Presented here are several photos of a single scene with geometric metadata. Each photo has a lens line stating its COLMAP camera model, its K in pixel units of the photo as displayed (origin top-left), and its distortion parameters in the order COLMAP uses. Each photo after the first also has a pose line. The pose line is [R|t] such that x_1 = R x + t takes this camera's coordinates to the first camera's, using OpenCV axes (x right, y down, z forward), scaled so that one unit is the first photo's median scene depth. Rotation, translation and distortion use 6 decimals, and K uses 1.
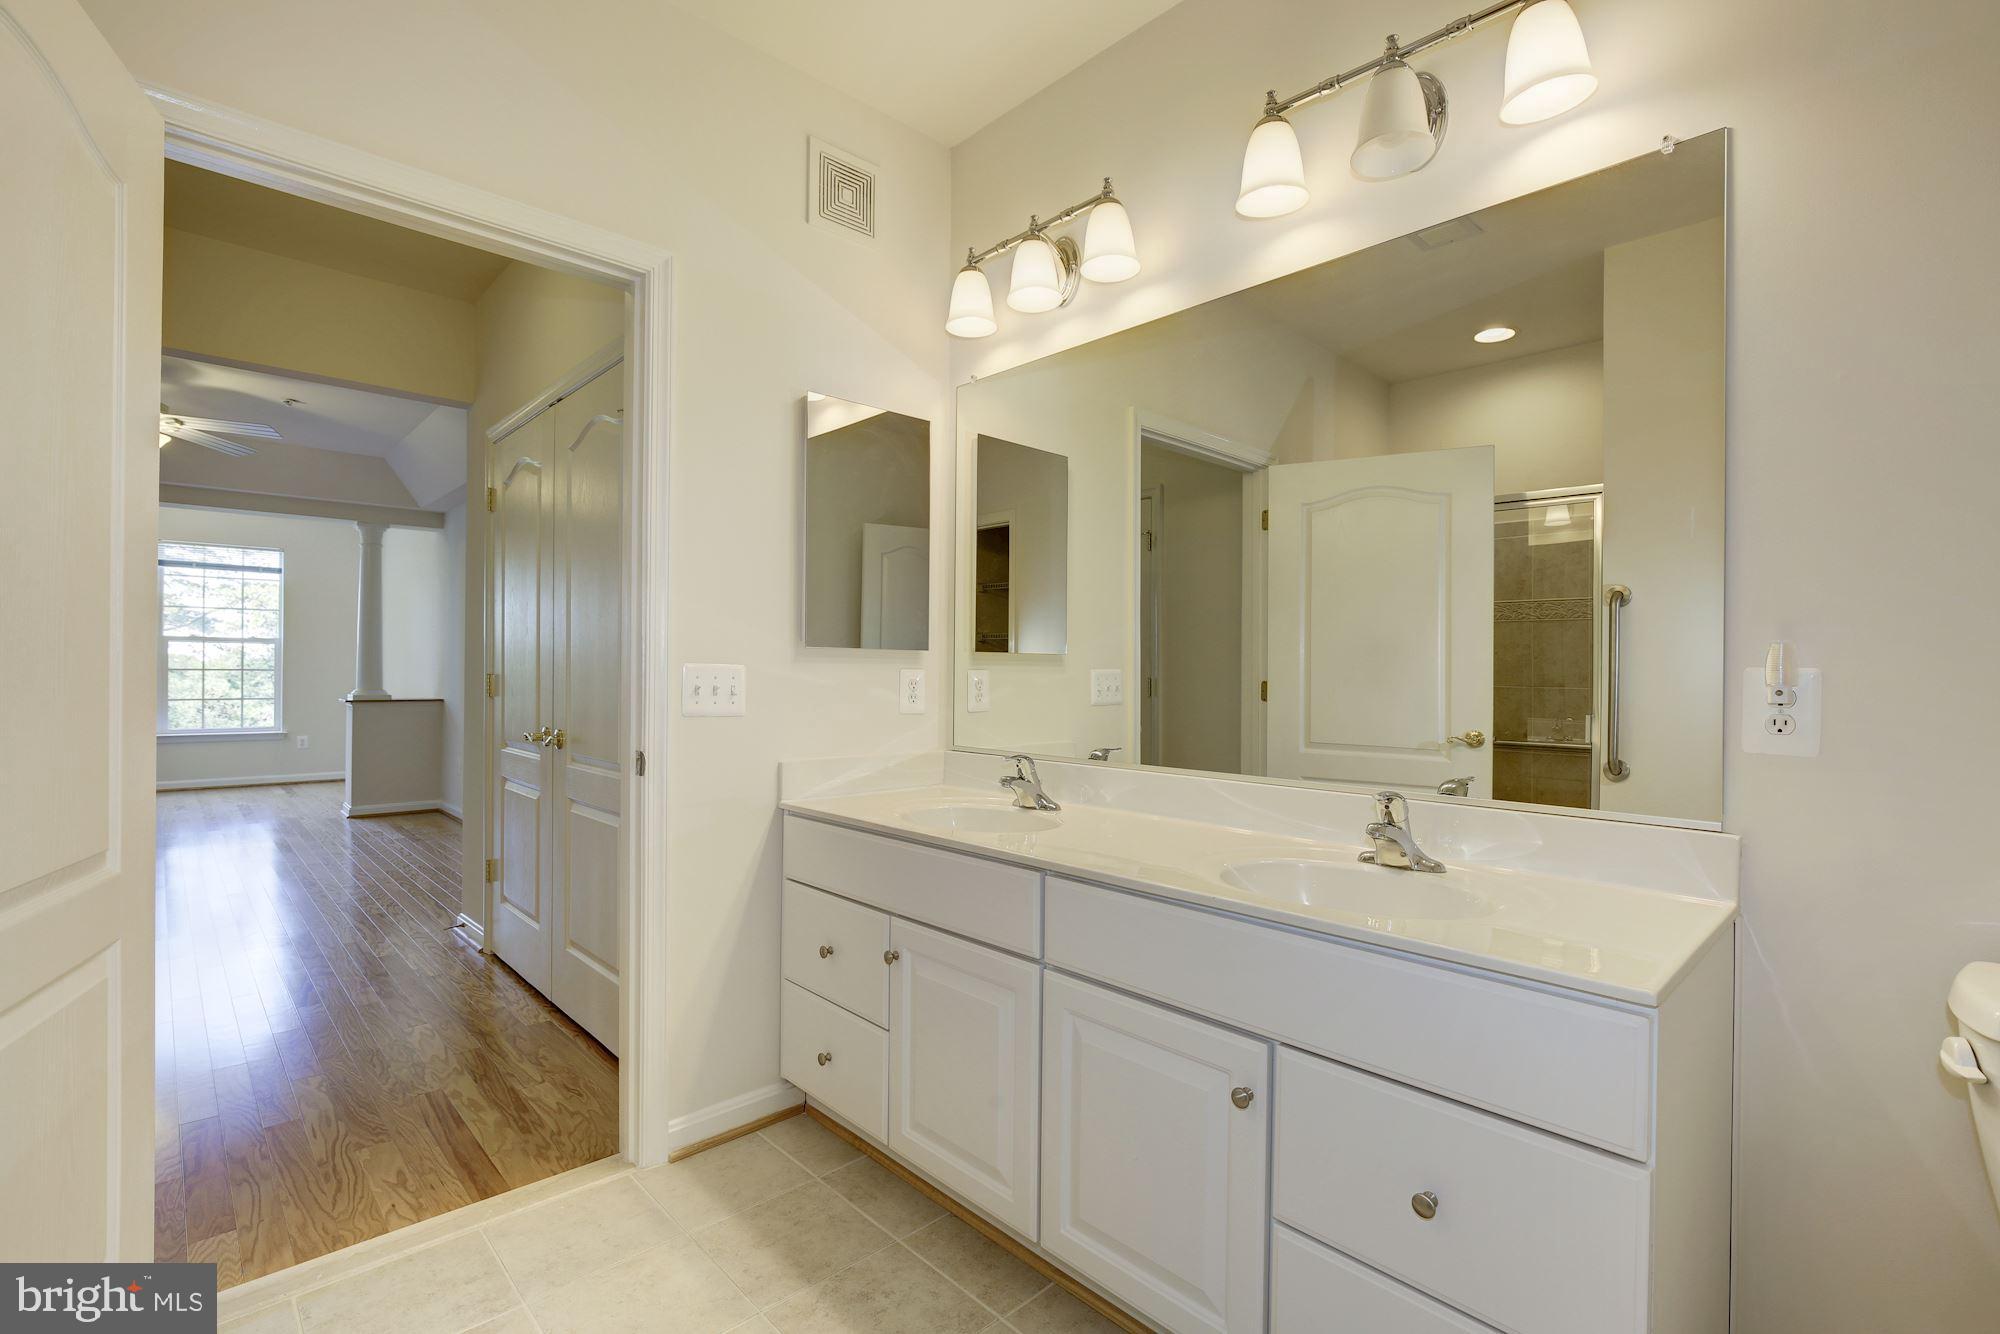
lens RADIAL K [[907.2, 0, 1000.0], [0, 907.2, 667.0], [0, 0, 1]] dist [-0.018701, 0.000836]
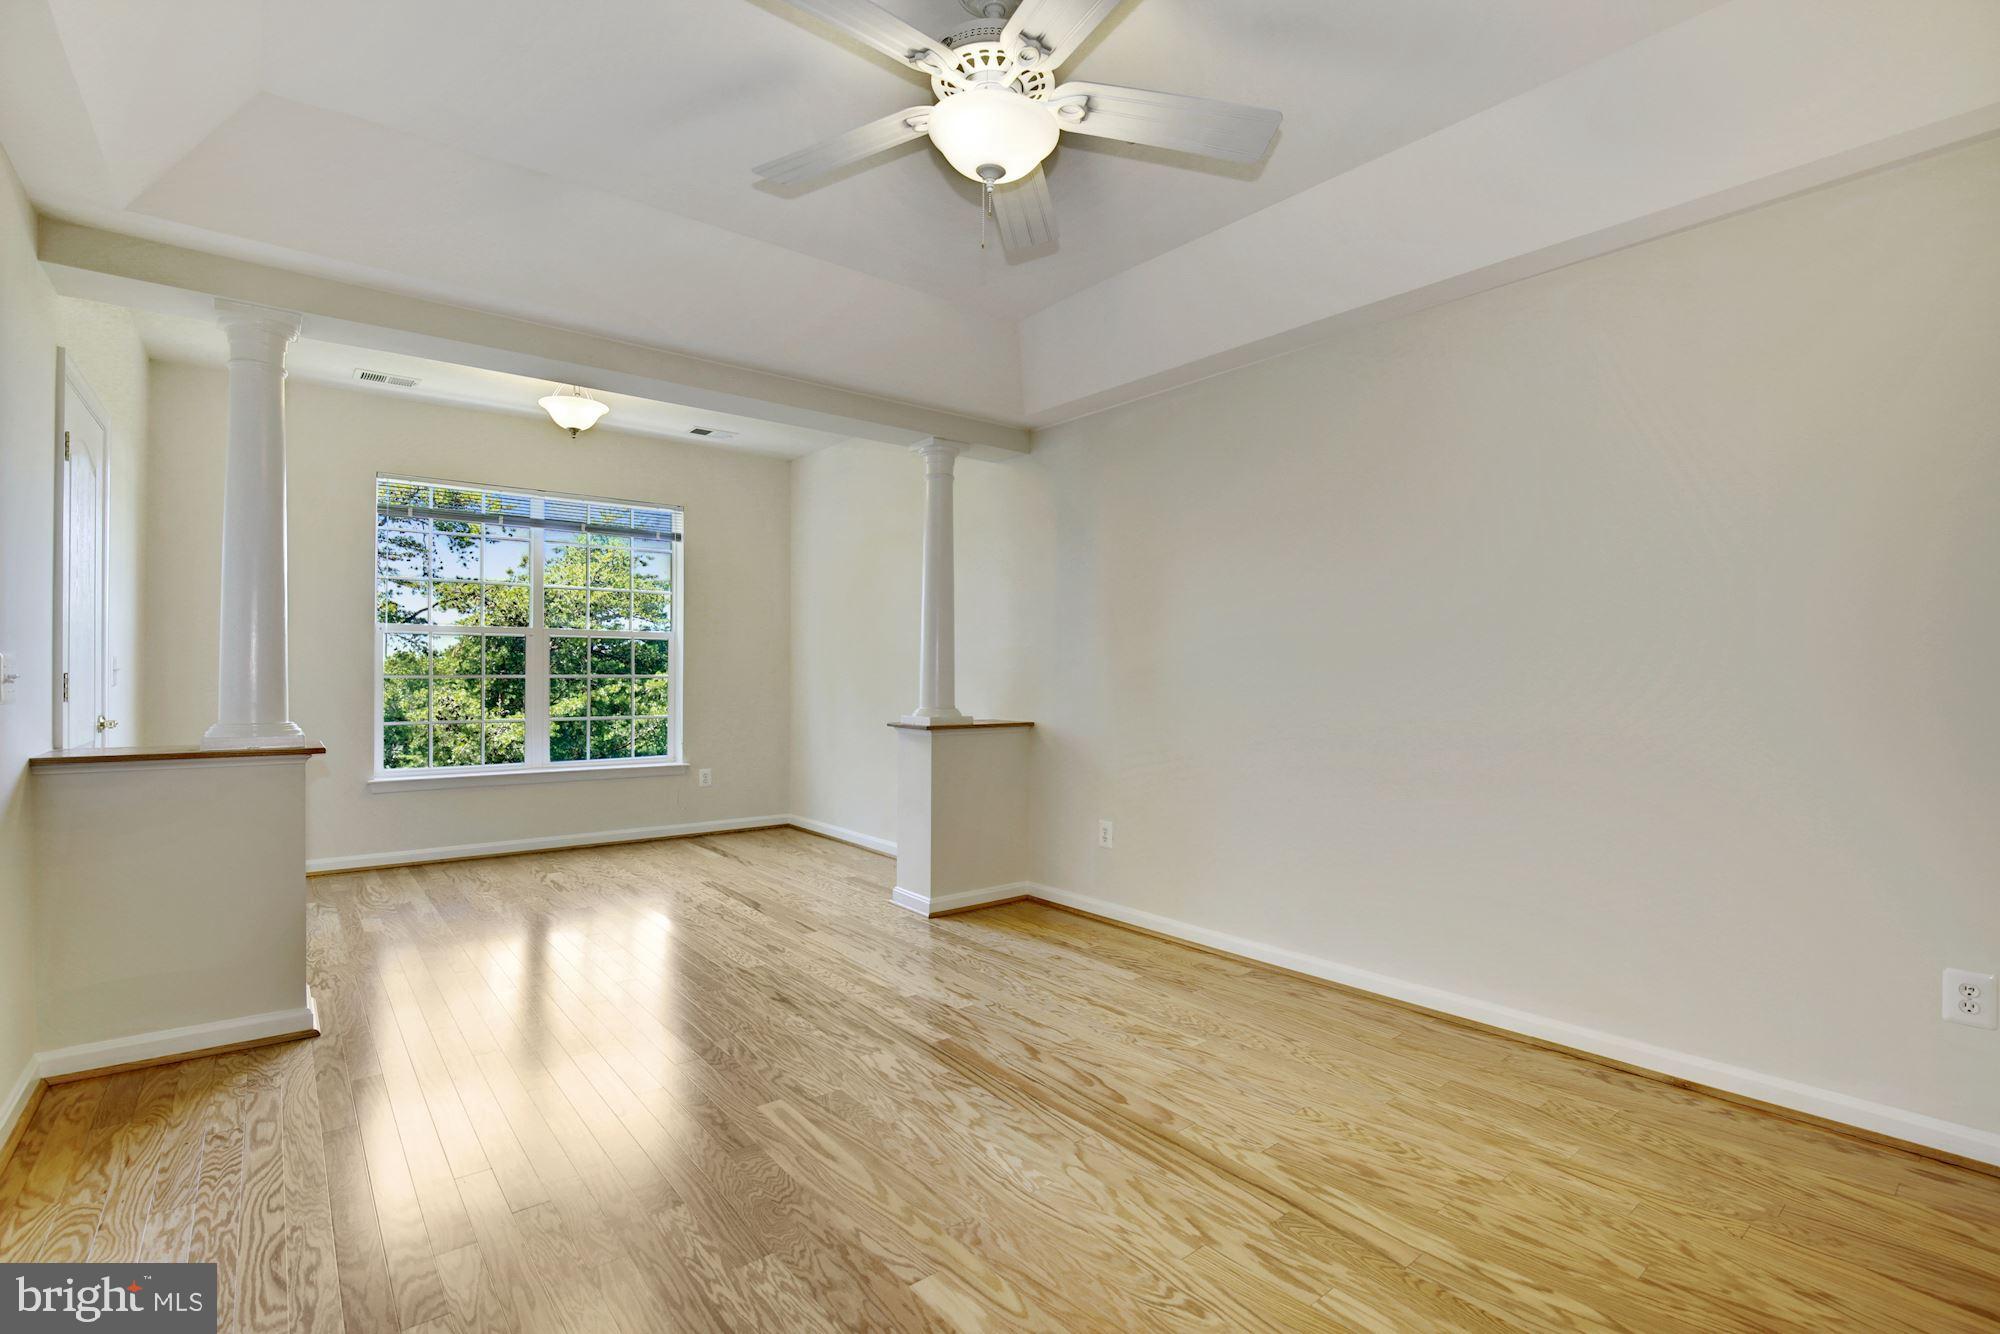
lens RADIAL K [[912.2, 0, 1003.1], [0, 912.2, 671.9], [0, 0, 1]] dist [-0.037064, 0.008368]
pose [[0.996694, -0.002141, -0.081222, -0.591027], [0.002072, 0.999997, -0.000933, 0.000226], [0.081224, 0.000761, 0.996696, 0.362528]]
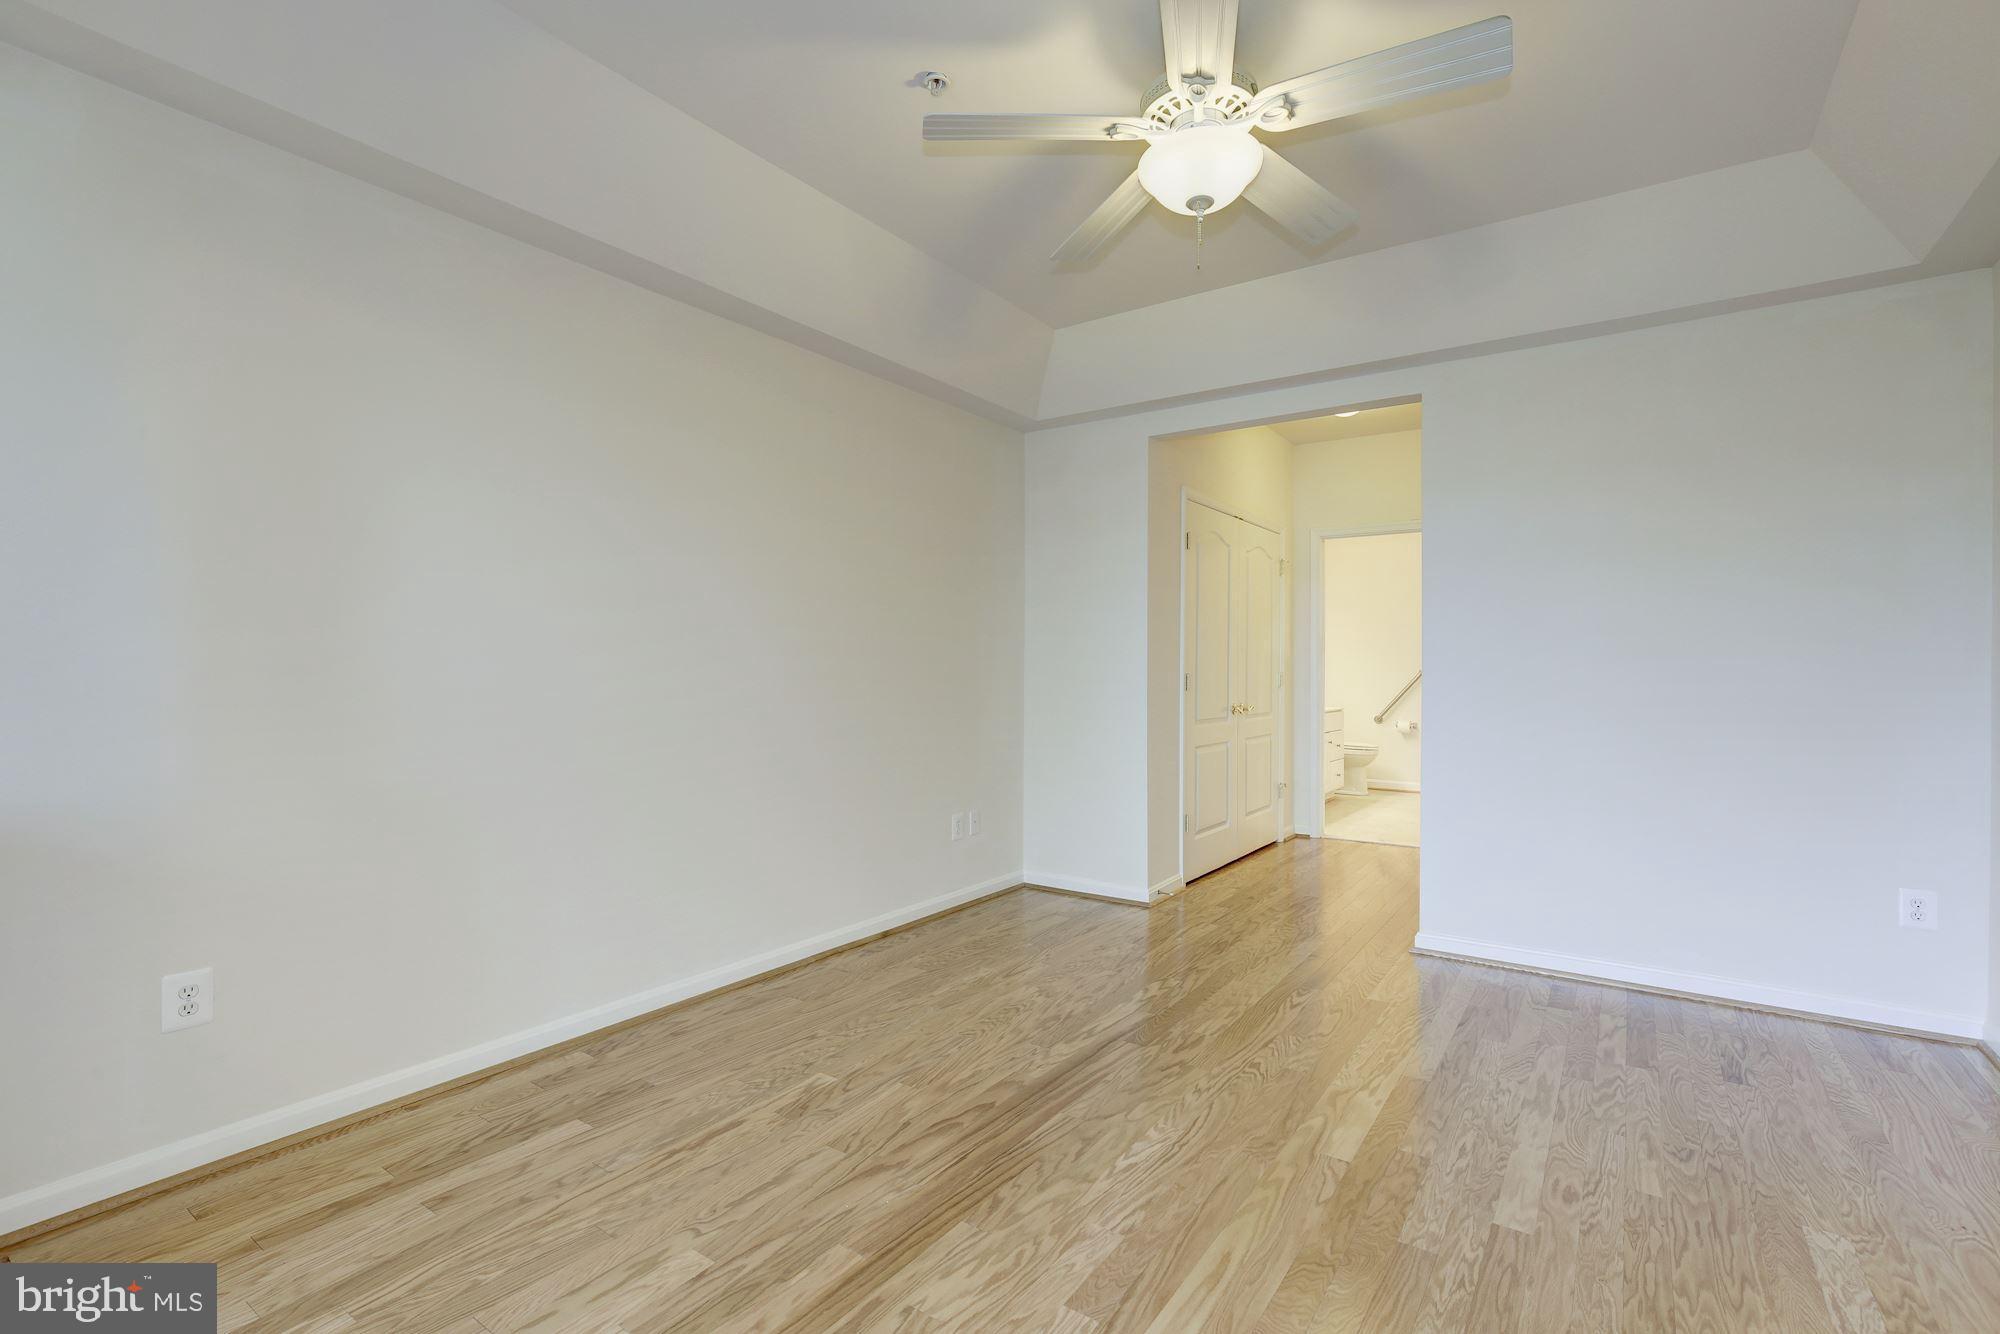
lens RADIAL K [[907.2, 0, 1000.0], [0, 907.2, 667.0], [0, 0, 1]] dist [-0.018701, 0.000836]
pose [[-0.191534, -0.003604, 0.981479, -0.898715], [-0.006117, 0.999978, 0.002478, -0.001846], [-0.981467, -0.005529, -0.191552, 0.760524]]
